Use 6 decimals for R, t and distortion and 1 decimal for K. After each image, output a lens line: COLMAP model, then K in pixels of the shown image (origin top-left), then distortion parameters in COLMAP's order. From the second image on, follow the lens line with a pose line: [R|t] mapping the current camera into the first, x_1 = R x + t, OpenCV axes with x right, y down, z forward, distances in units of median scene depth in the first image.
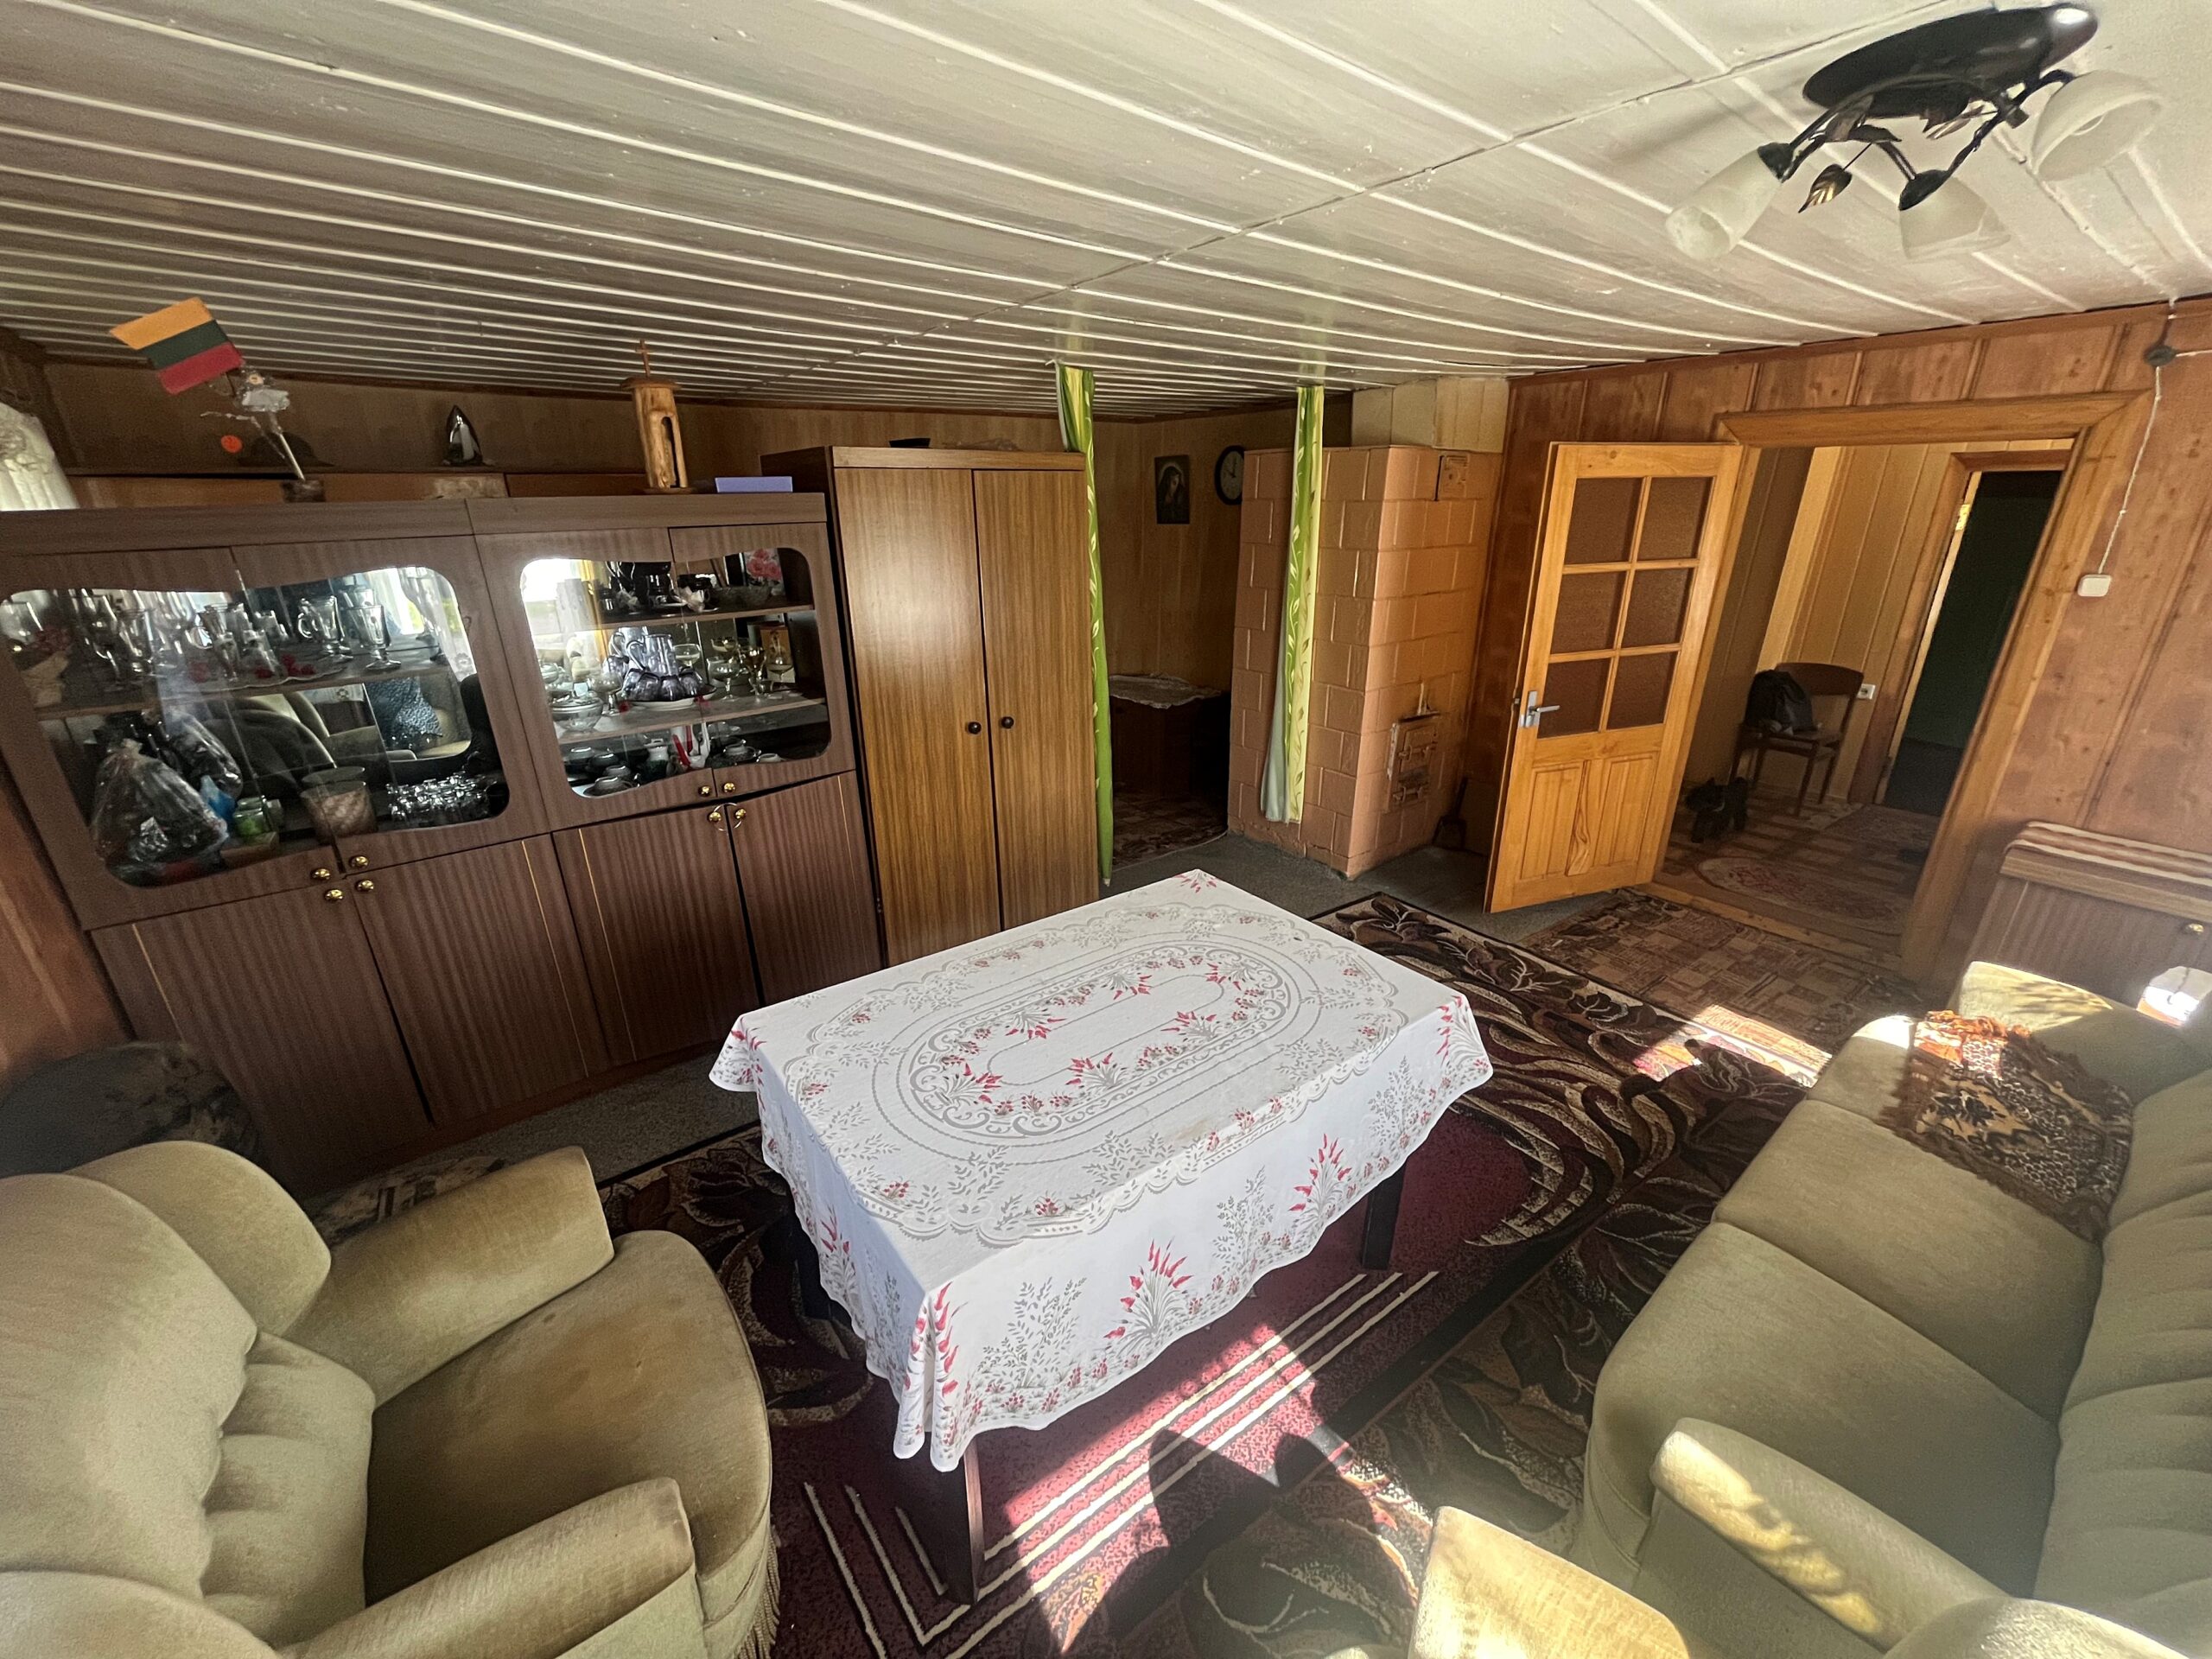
lens RADIAL K [[899.0, 0, 1106.0], [0, 899.0, 829.5], [0, 0, 1]] dist [0.000718, -0.000378]
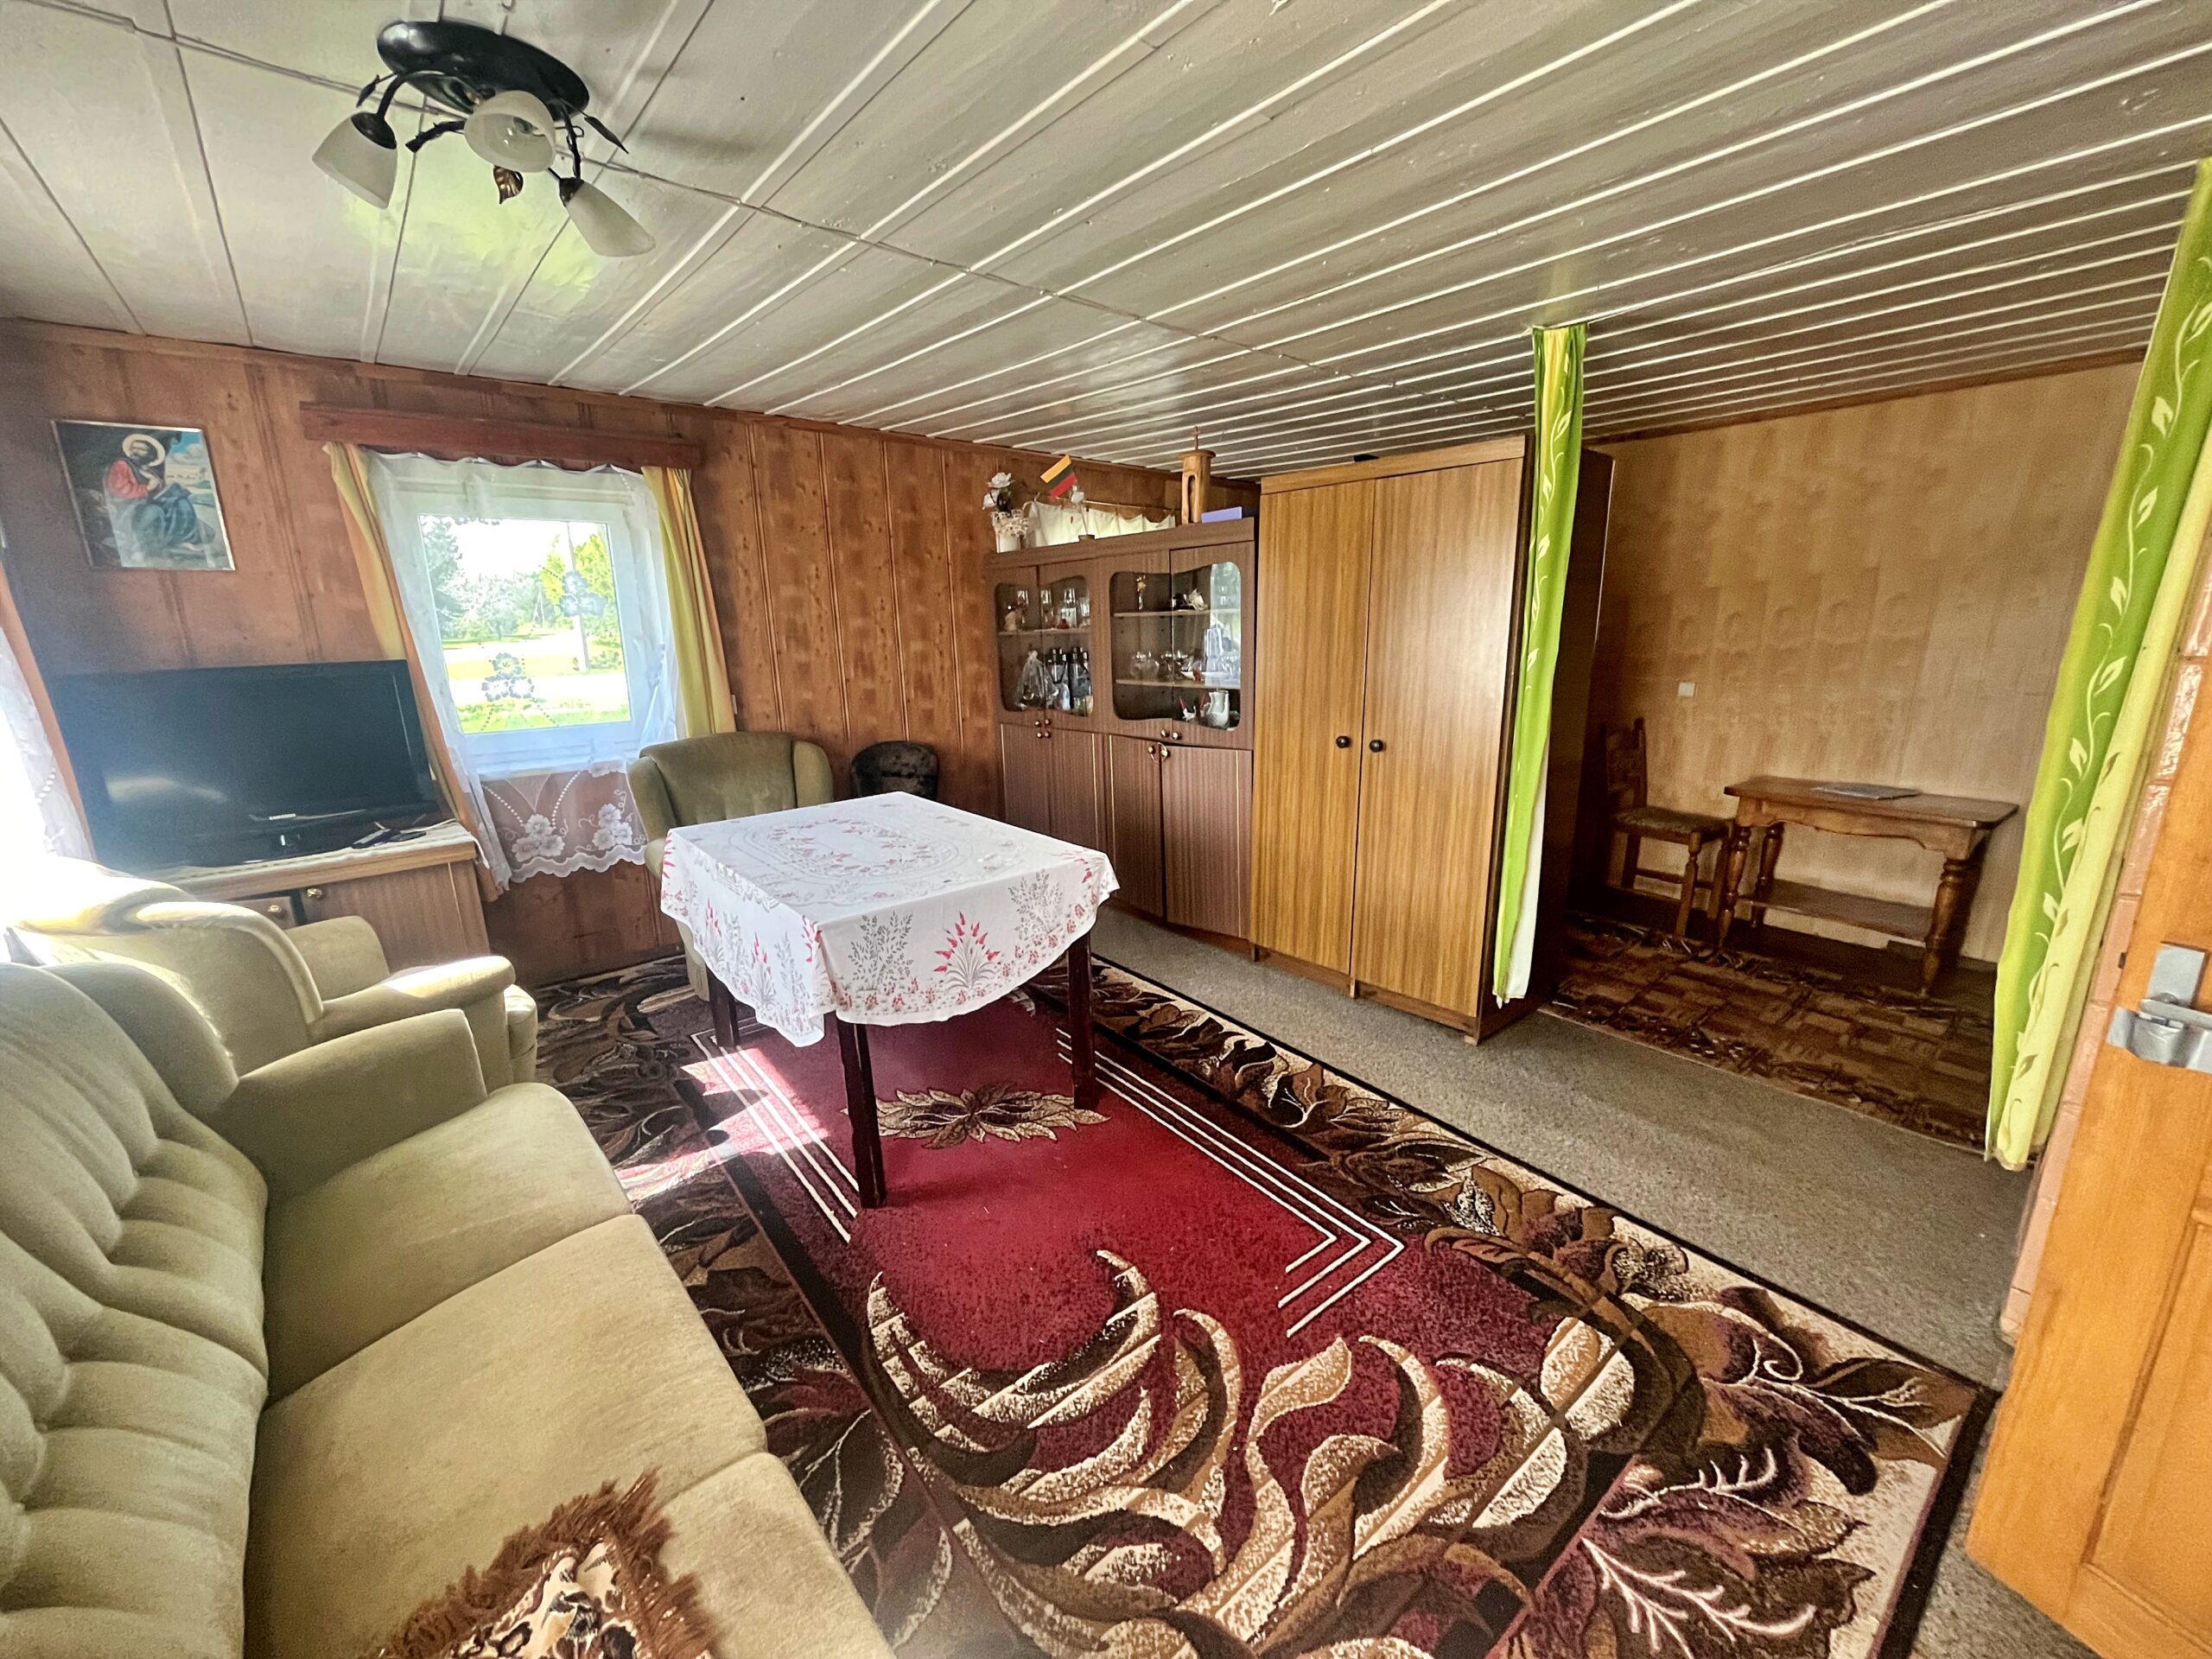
lens RADIAL K [[899.0, 0, 1106.0], [0, 899.0, 829.5], [0, 0, 1]] dist [0.000718, -0.000378]
pose [[0.032471, 0.237791, -0.970773, 0.991842], [-0.330003, 0.919366, 0.214161, -0.181847], [0.943421, 0.313404, 0.108324, 0.825239]]
